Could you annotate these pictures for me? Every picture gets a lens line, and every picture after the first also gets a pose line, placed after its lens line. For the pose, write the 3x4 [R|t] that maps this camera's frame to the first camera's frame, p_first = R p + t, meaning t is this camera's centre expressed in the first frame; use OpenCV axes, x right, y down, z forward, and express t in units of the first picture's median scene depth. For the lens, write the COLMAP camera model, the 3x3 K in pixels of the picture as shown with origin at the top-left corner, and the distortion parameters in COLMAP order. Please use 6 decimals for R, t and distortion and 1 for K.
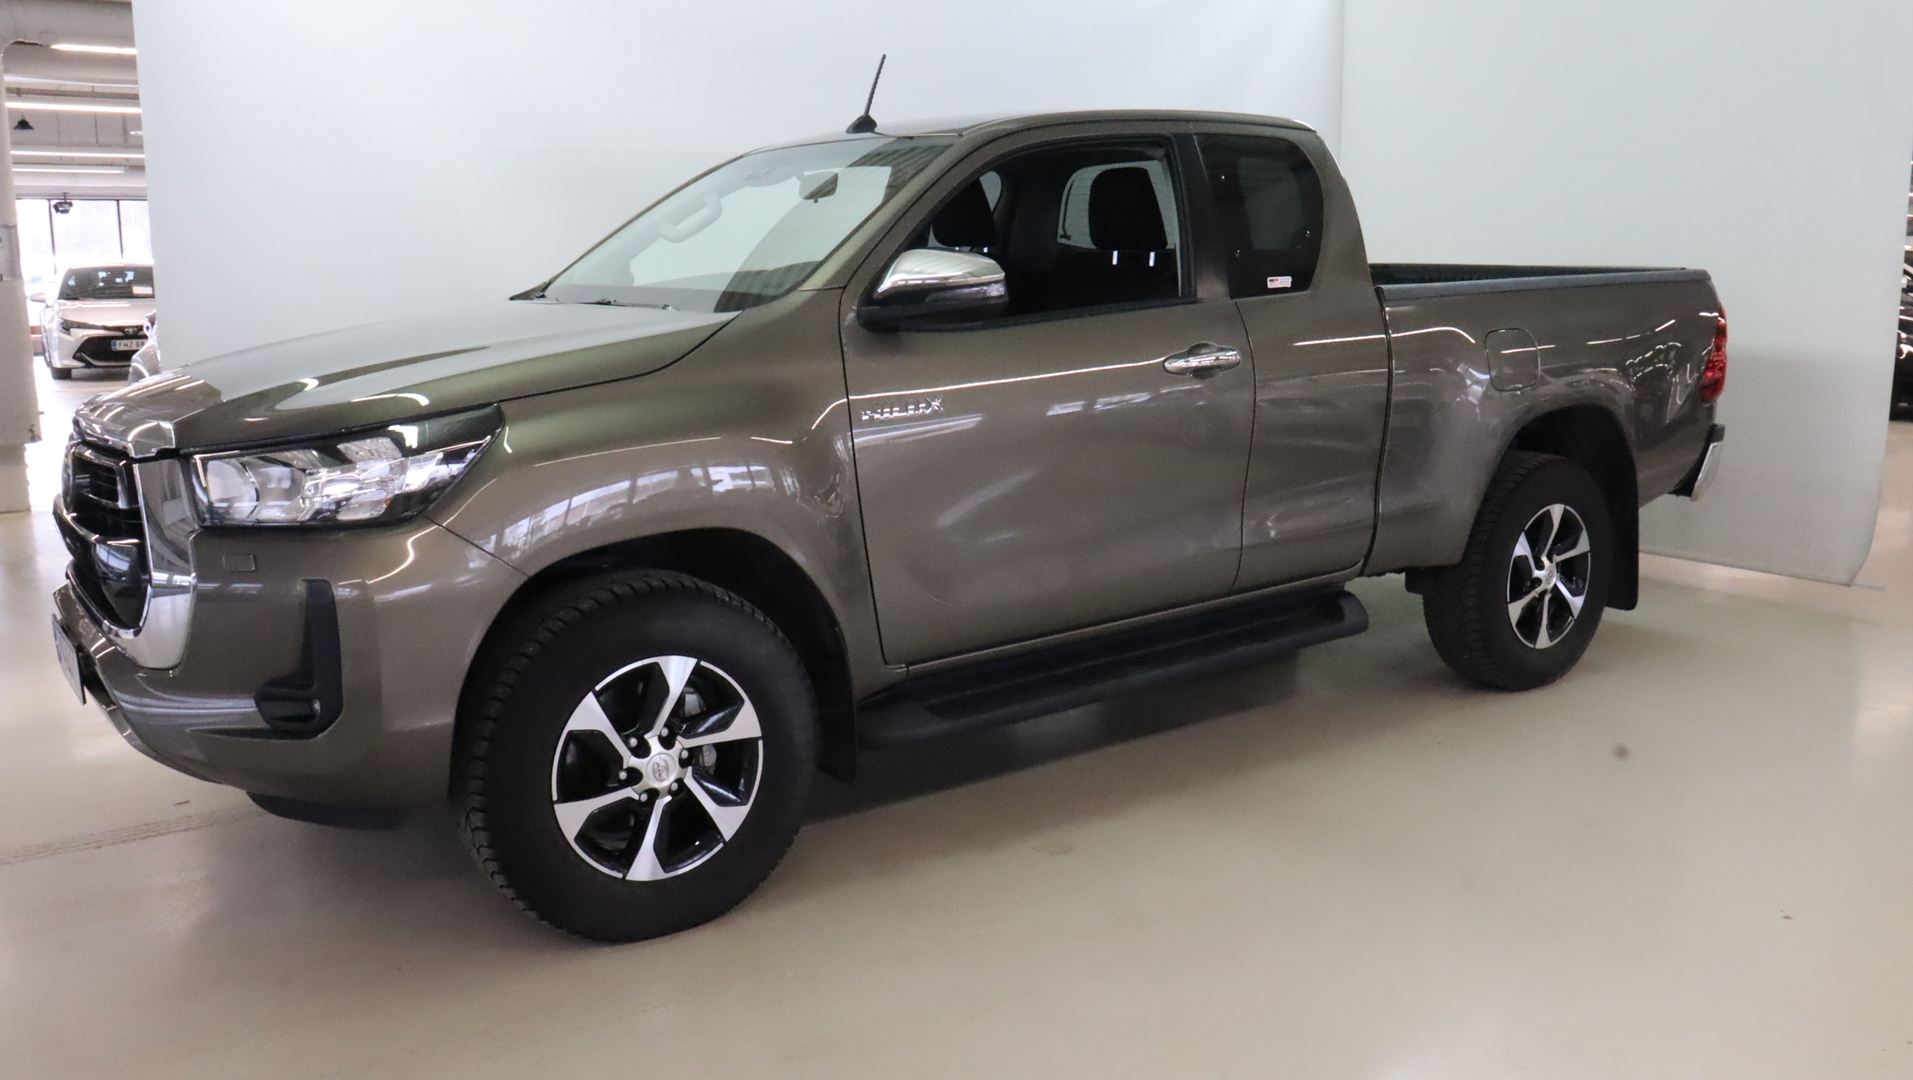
lens RADIAL K [[1549.0, 0, 962.1], [0, 1549.0, 529.9], [0, 0, 1]] dist [-0.166348, 0.175653]
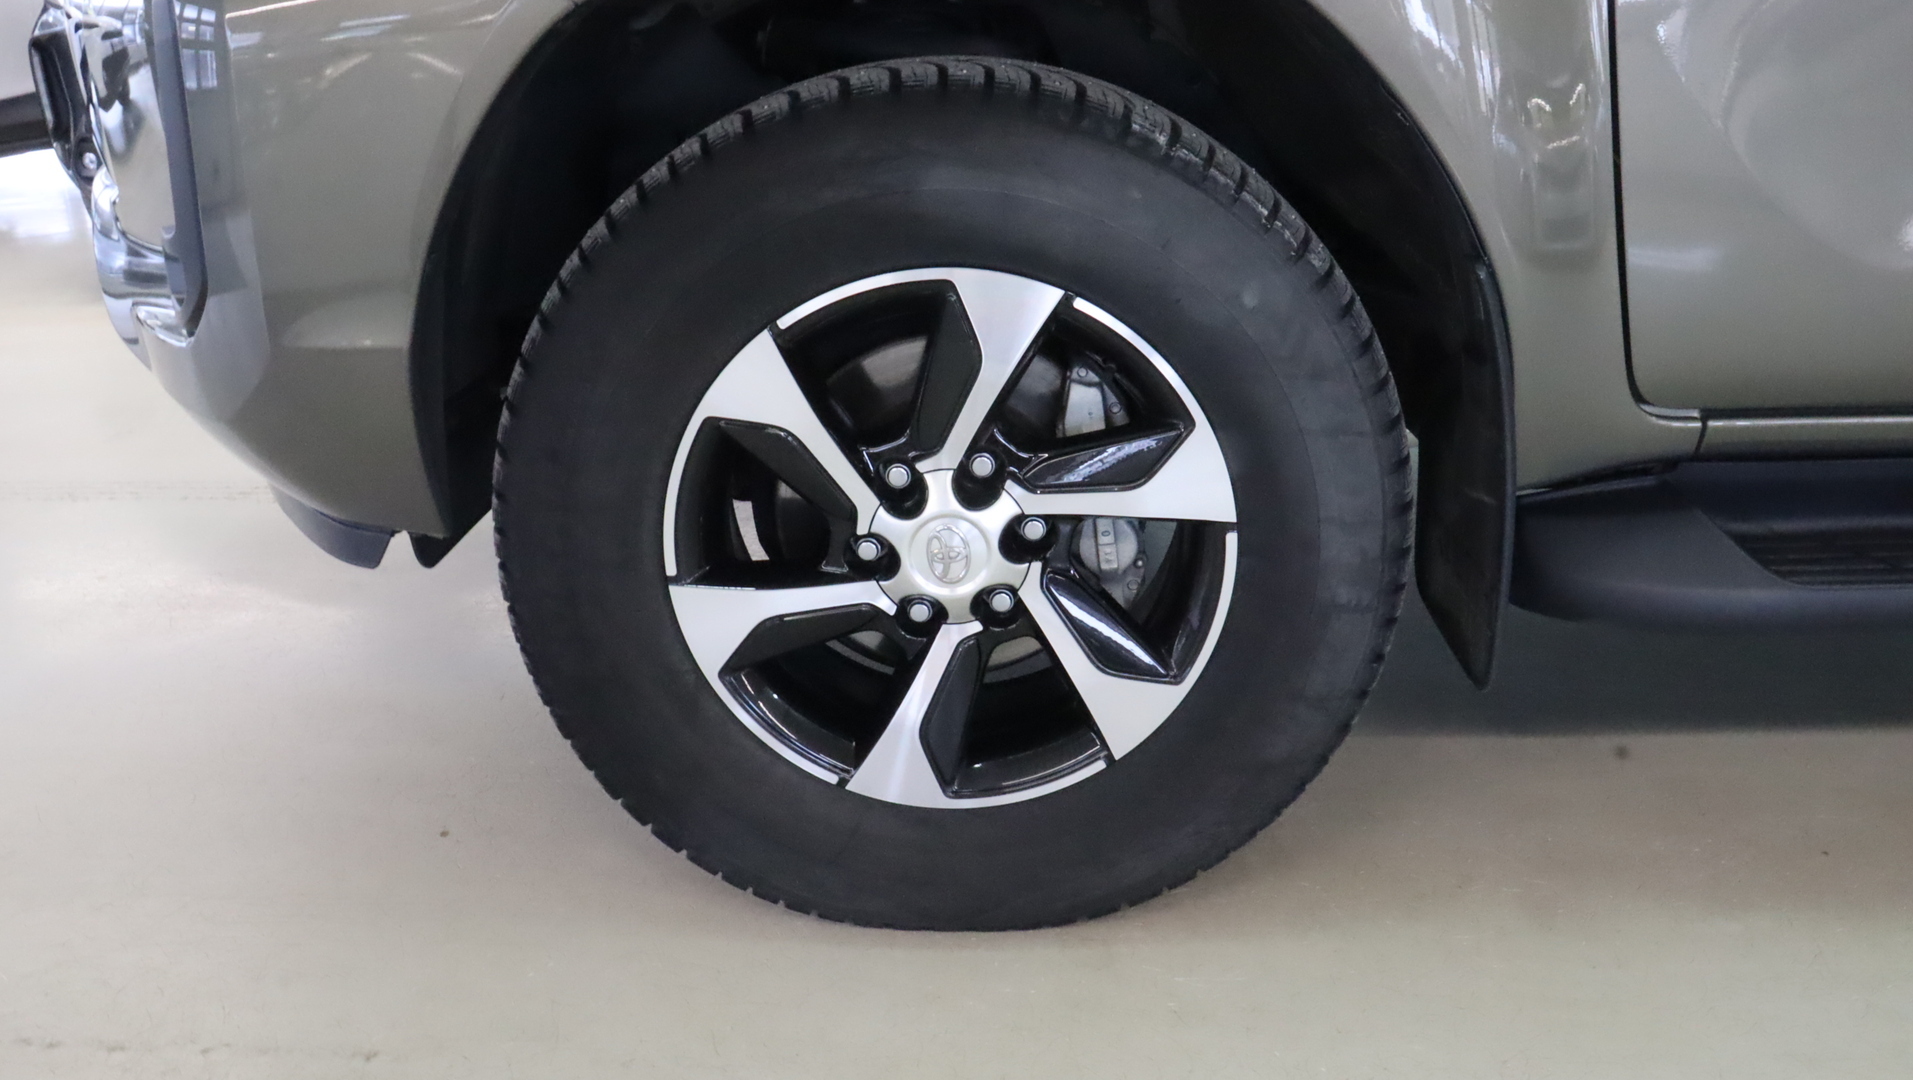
lens RADIAL K [[1549.0, 0, 962.1], [0, 1549.0, 529.9], [0, 0, 1]] dist [-0.166348, 0.175653]
pose [[0.799872, 0.196512, -0.567087, 0.035661], [-0.103828, 0.975938, 0.191742, 0.070933], [0.591121, -0.094489, 0.801029, 0.671289]]
